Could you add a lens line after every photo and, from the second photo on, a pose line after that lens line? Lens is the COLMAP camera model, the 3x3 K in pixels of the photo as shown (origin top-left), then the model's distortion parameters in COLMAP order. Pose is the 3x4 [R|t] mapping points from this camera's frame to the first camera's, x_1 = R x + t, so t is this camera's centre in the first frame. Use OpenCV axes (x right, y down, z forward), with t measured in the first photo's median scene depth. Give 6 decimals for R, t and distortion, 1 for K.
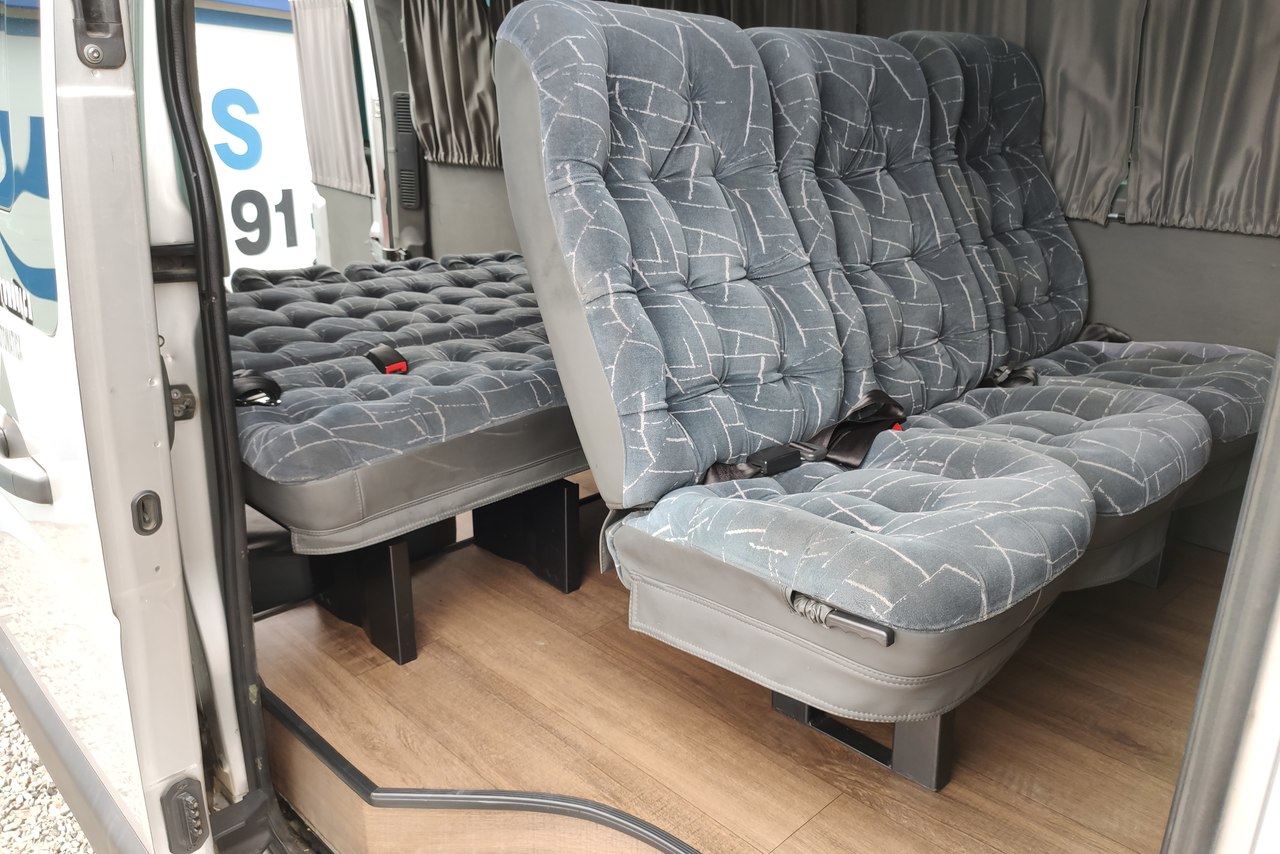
lens RADIAL K [[961.9, 0, 634.9], [0, 961.9, 428.6], [0, 0, 1]] dist [0.074839, -0.098558]
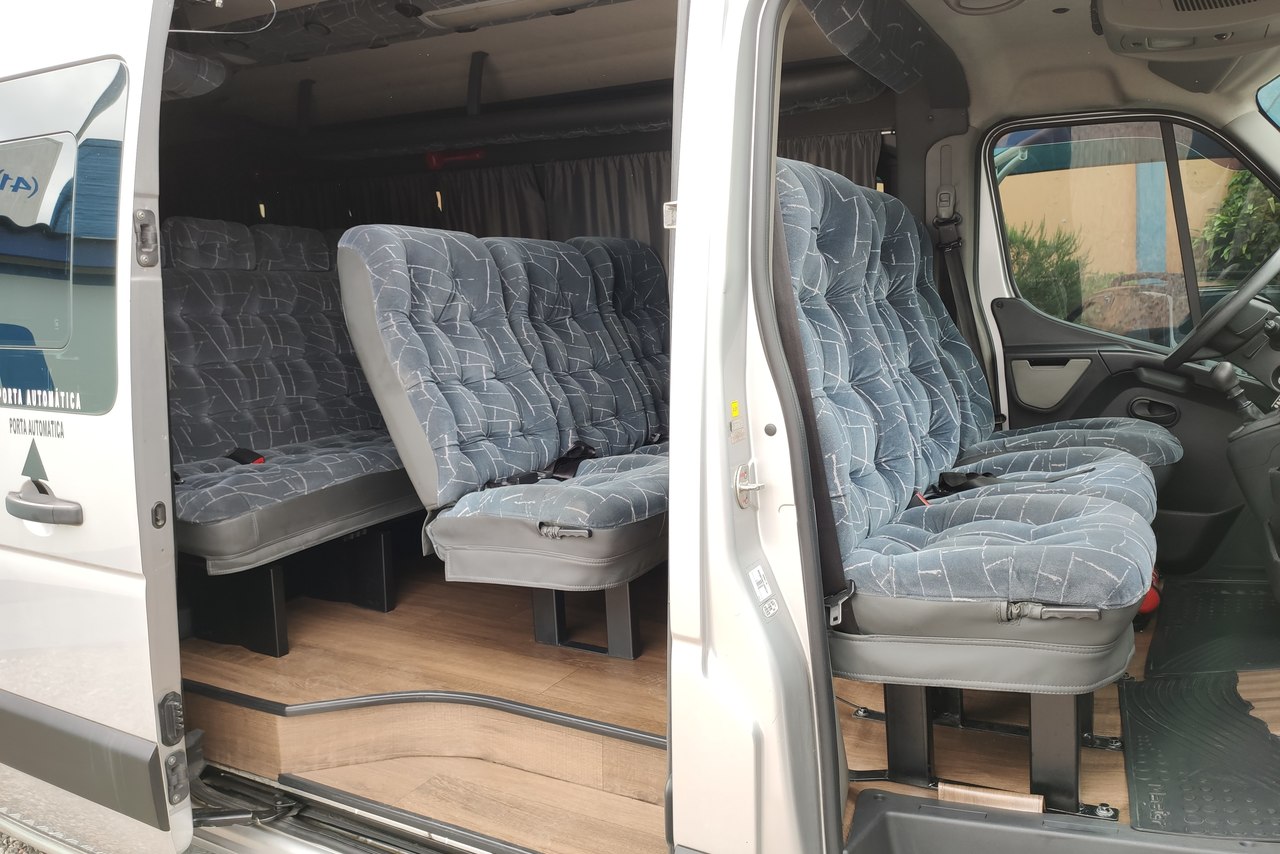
lens RADIAL K [[961.9, 0, 634.9], [0, 961.9, 428.6], [0, 0, 1]] dist [0.074839, -0.098558]
pose [[0.958434, -0.068156, 0.277054, -0.121942], [0.116811, 0.979672, -0.163089, 0.229924], [-0.260307, 0.188673, 0.946912, -0.630855]]
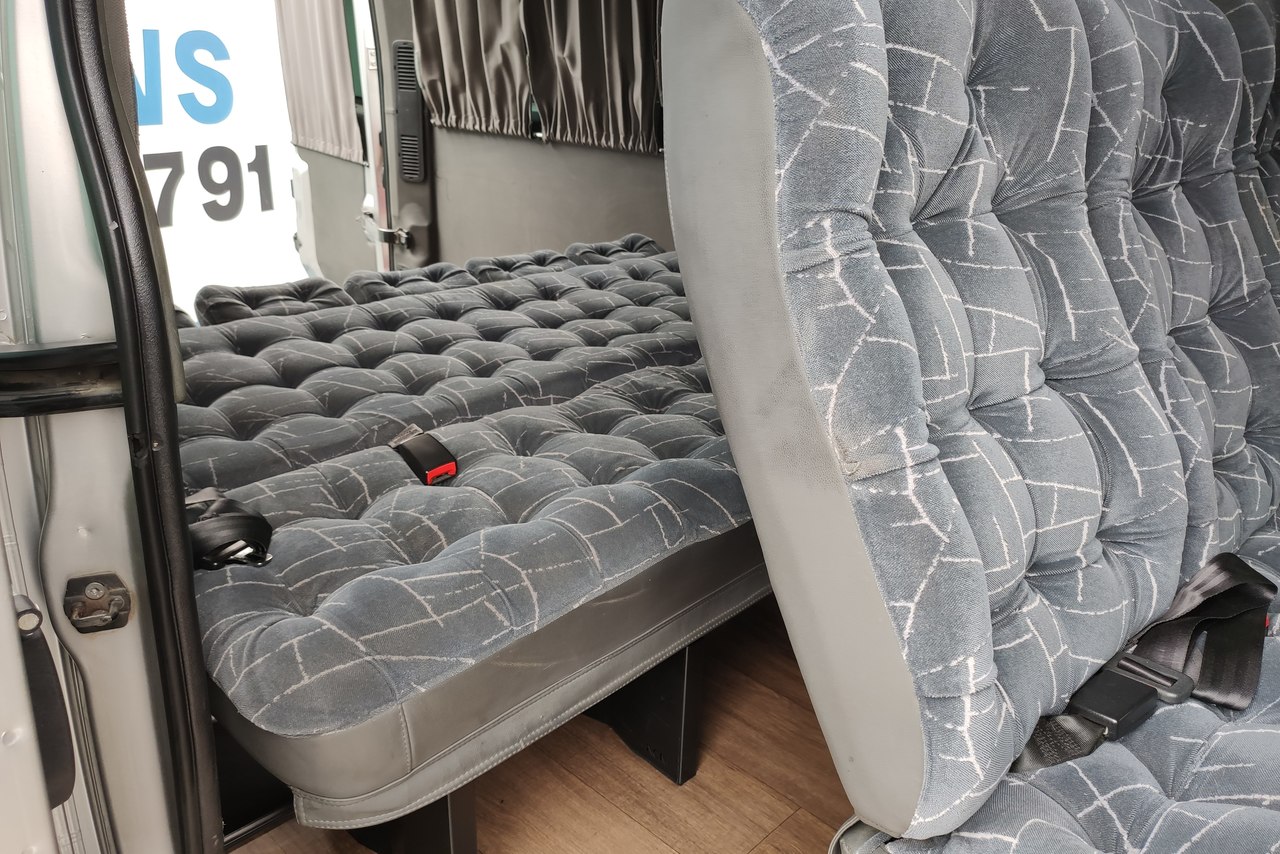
lens RADIAL K [[957.7, 0, 629.1], [0, 957.7, 424.7], [0, 0, 1]] dist [0.066264, -0.103806]
pose [[0.999743, 0.007523, 0.021402, -0.156784], [-0.008587, 0.998710, 0.050038, -0.156130], [-0.020998, -0.050209, 0.998518, 0.396613]]
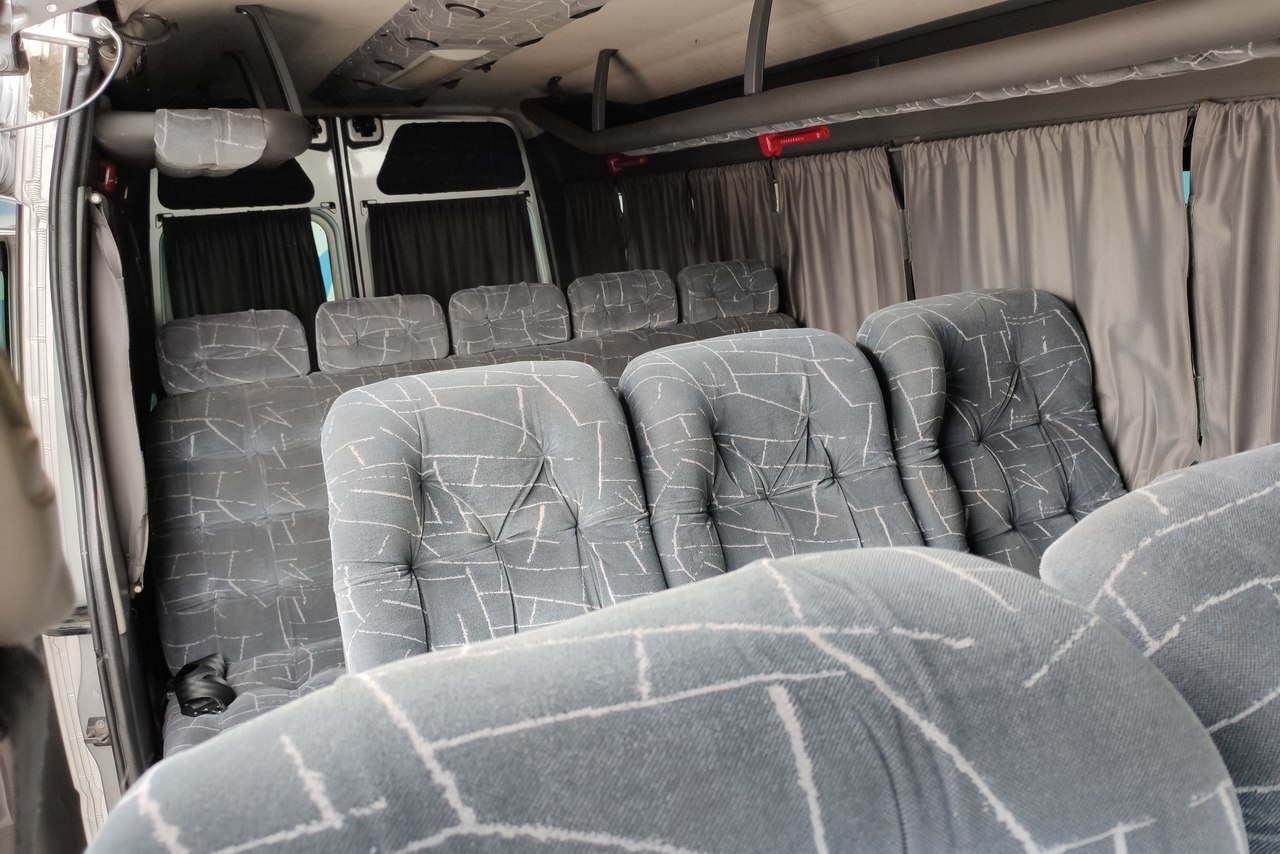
lens RADIAL K [[953.0, 0, 654.3], [0, 953.0, 429.9], [0, 0, 1]] dist [0.077742, -0.083832]
pose [[0.945258, -0.000621, -0.326325, 0.468135], [-0.022618, 0.997469, -0.067415, -0.296283], [0.325541, 0.071105, 0.942851, 0.126513]]
